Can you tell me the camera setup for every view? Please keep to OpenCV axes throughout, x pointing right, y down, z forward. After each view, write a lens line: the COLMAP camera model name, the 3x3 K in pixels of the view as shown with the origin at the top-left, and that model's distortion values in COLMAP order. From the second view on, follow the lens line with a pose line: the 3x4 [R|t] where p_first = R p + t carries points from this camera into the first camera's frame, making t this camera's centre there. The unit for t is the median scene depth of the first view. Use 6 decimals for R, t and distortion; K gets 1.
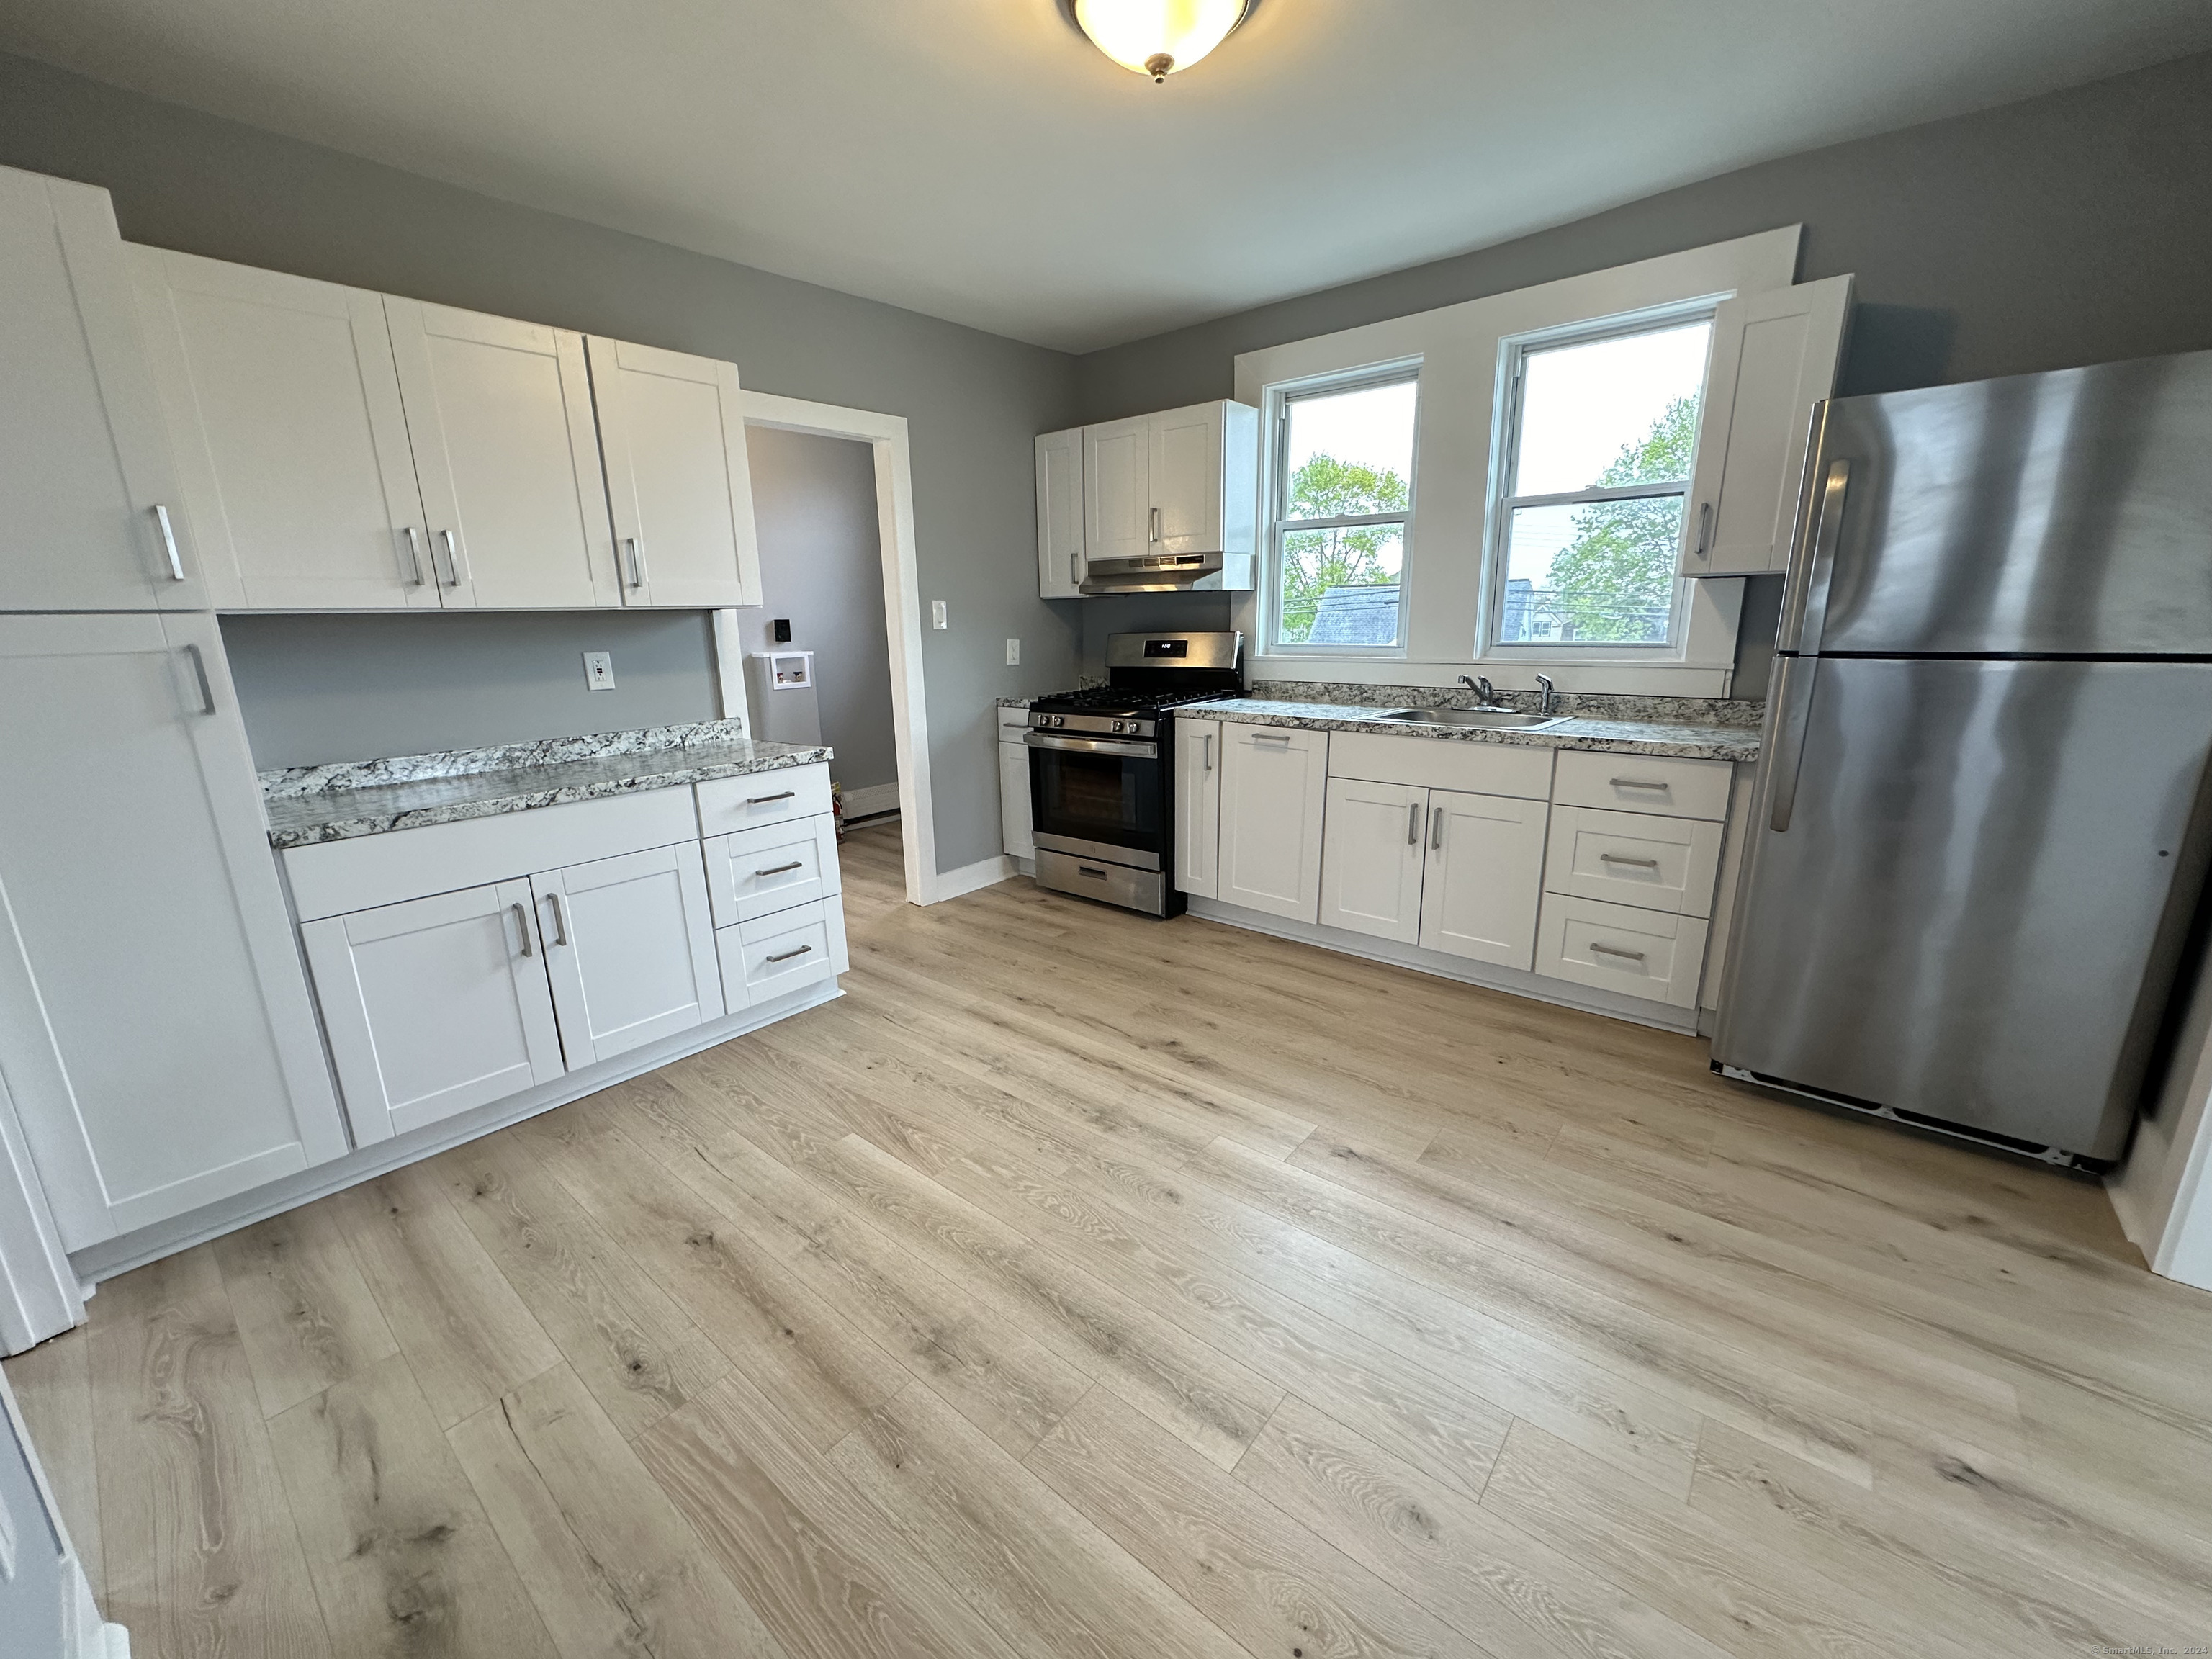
lens RADIAL K [[875.8, 0, 1100.2], [0, 875.8, 830.8], [0, 0, 1]] dist [-0.000716, -0.000559]
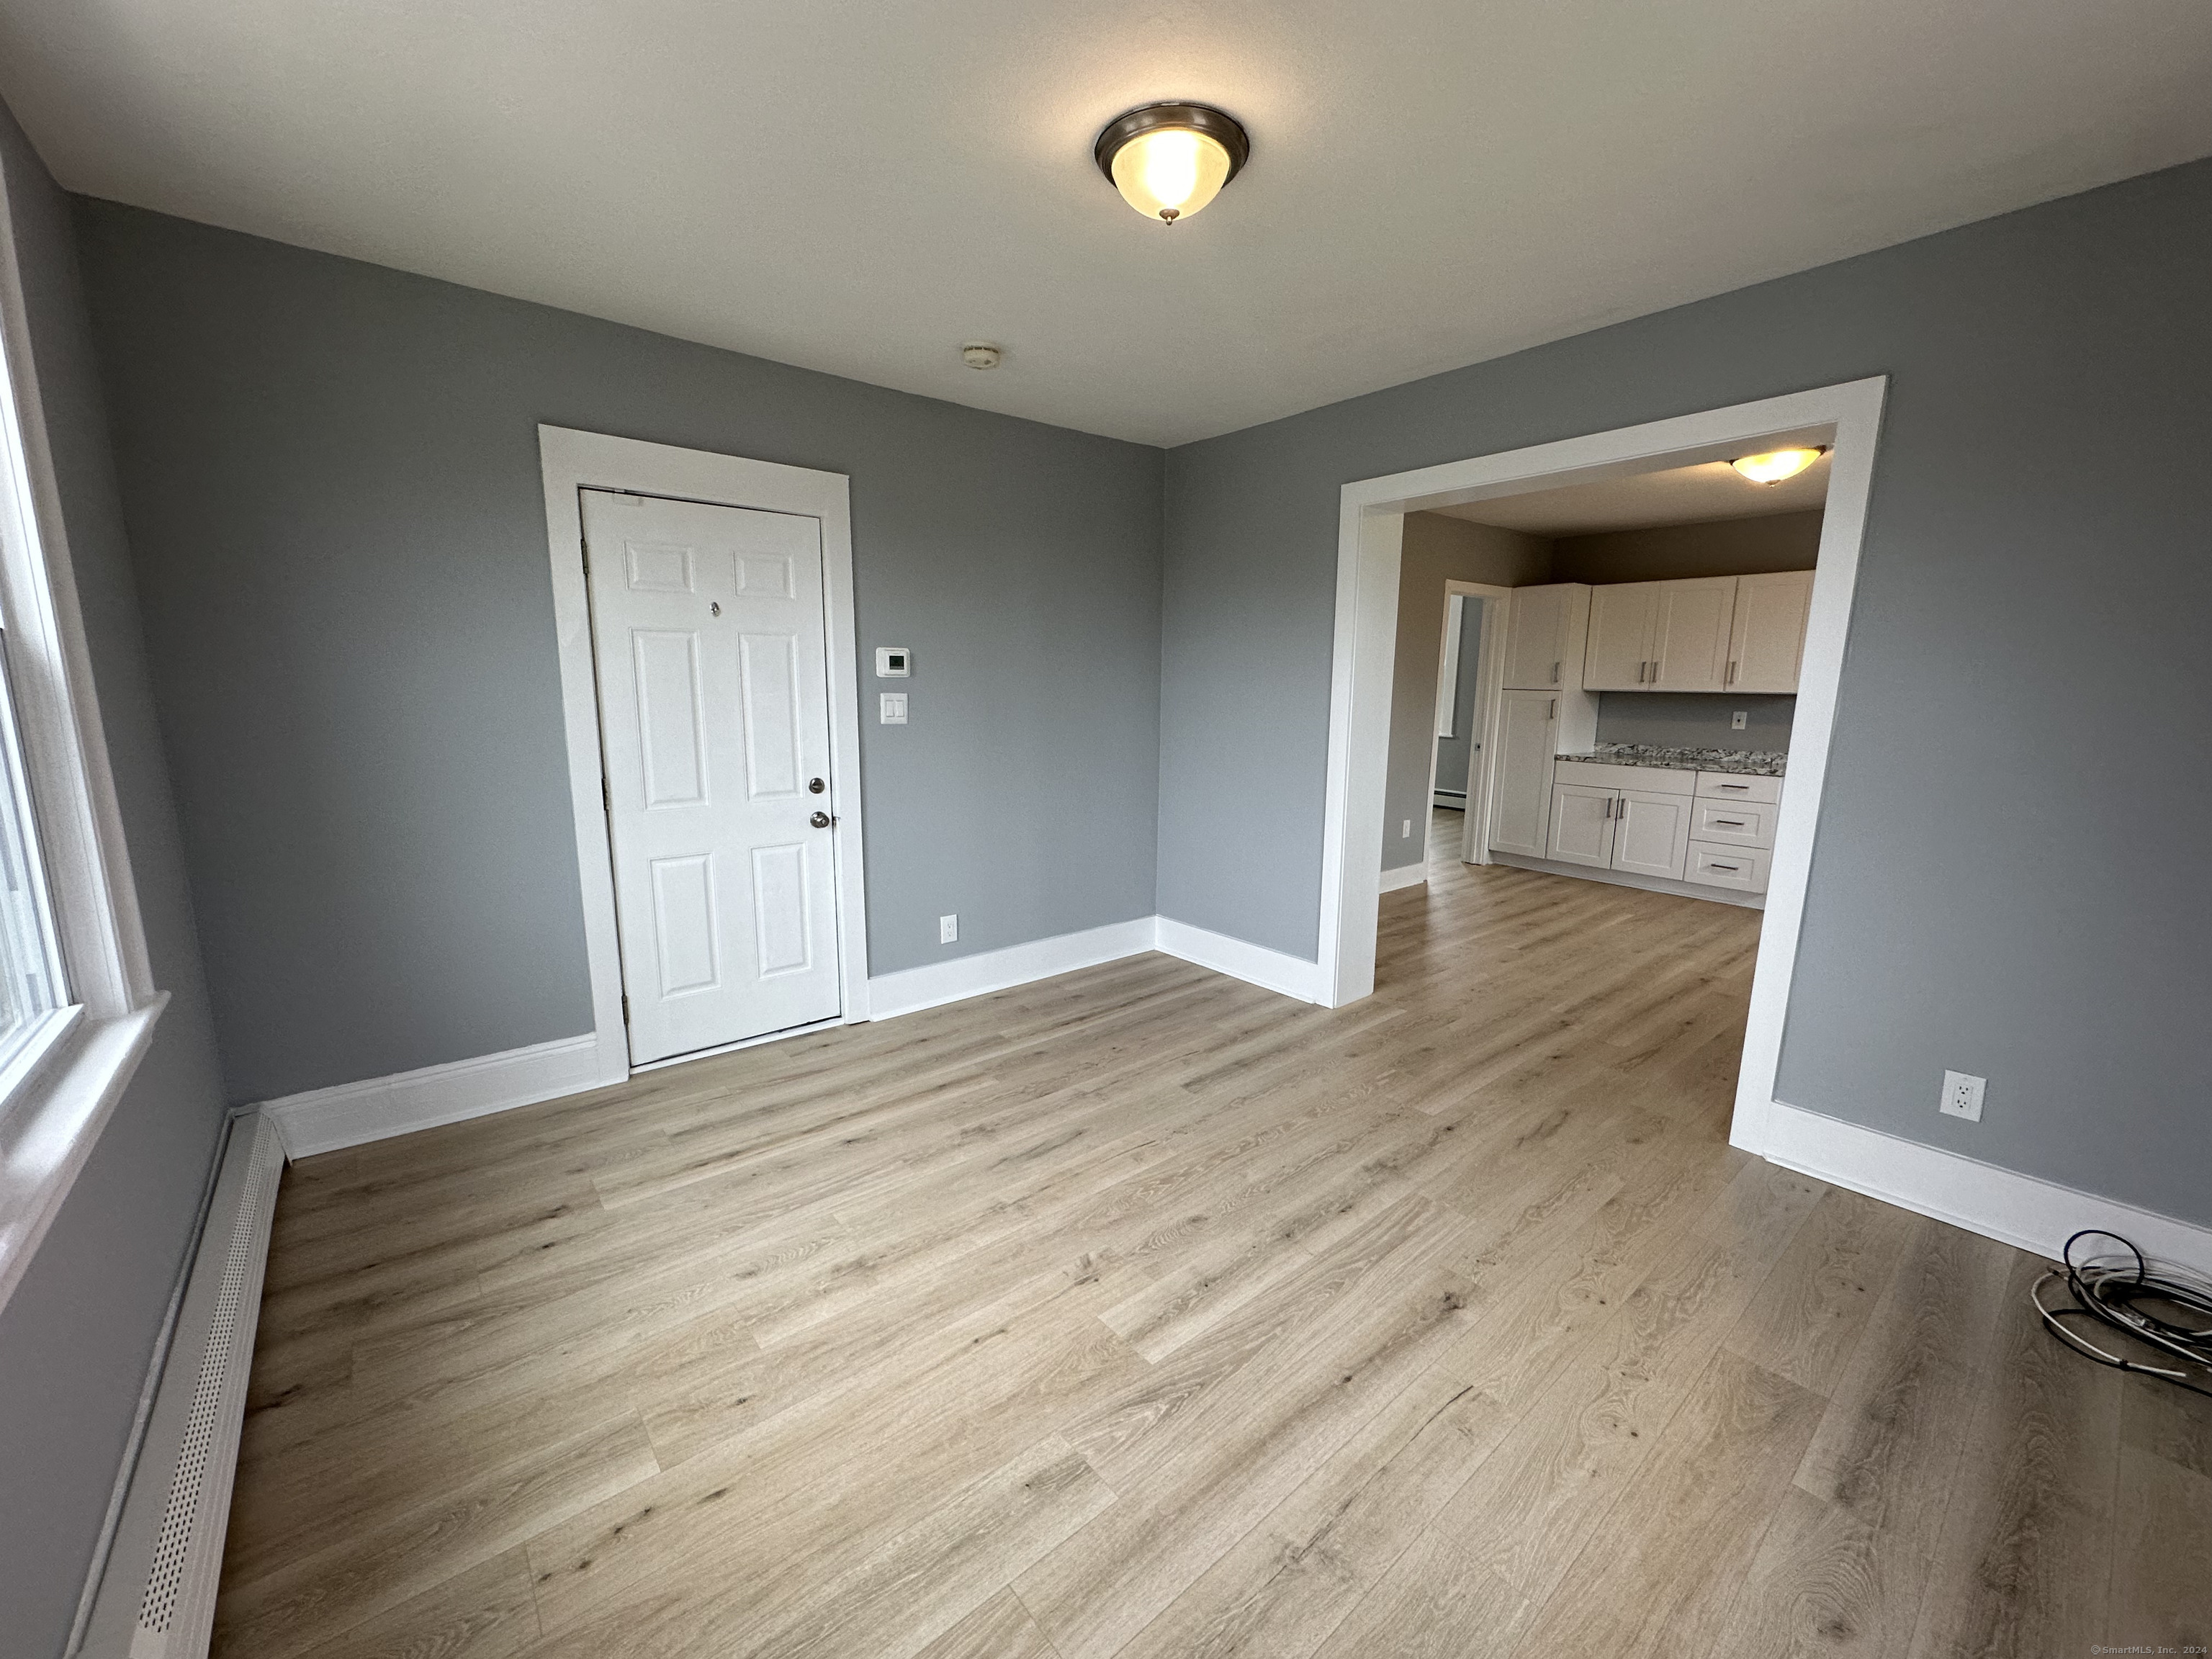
lens RADIAL K [[875.8, 0, 1108.1], [0, 875.8, 836.9], [0, 0, 1]] dist [-0.000716, -0.000559]
pose [[-0.183426, 0.201835, -0.962090, 1.958256], [-0.237709, 0.940544, 0.242635, -0.078756], [0.953860, 0.273203, -0.124543, -0.105906]]
